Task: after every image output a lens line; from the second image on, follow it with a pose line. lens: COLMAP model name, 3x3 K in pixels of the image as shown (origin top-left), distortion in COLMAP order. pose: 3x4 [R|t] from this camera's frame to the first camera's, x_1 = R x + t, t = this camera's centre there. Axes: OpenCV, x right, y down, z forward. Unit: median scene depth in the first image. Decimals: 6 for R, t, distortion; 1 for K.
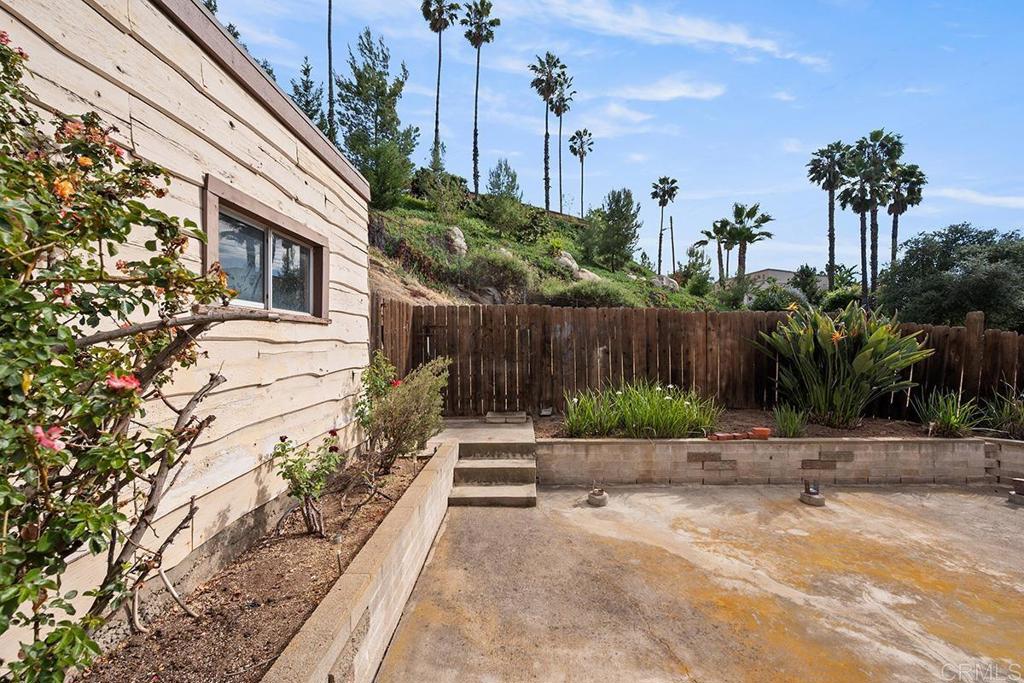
lens RADIAL K [[393.4, 0, 505.3], [0, 393.4, 349.9], [0, 0, 1]] dist [-0.001361, 0.000465]
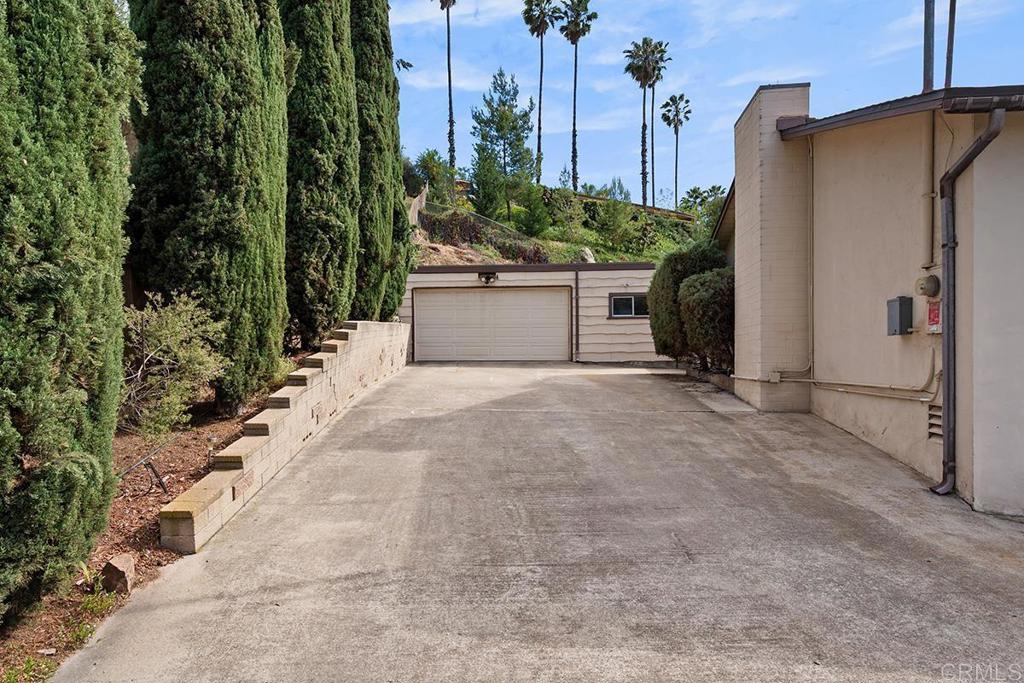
lens RADIAL K [[591.2, 0, 524.4], [0, 591.2, 375.2], [0, 0, 1]] dist [0.019960, 0.000137]
pose [[0.999305, -0.003311, -0.037134, -0.138816], [0.003627, 0.999958, 0.008456, 0.035231], [0.037104, -0.008585, 0.999275, -0.458644]]
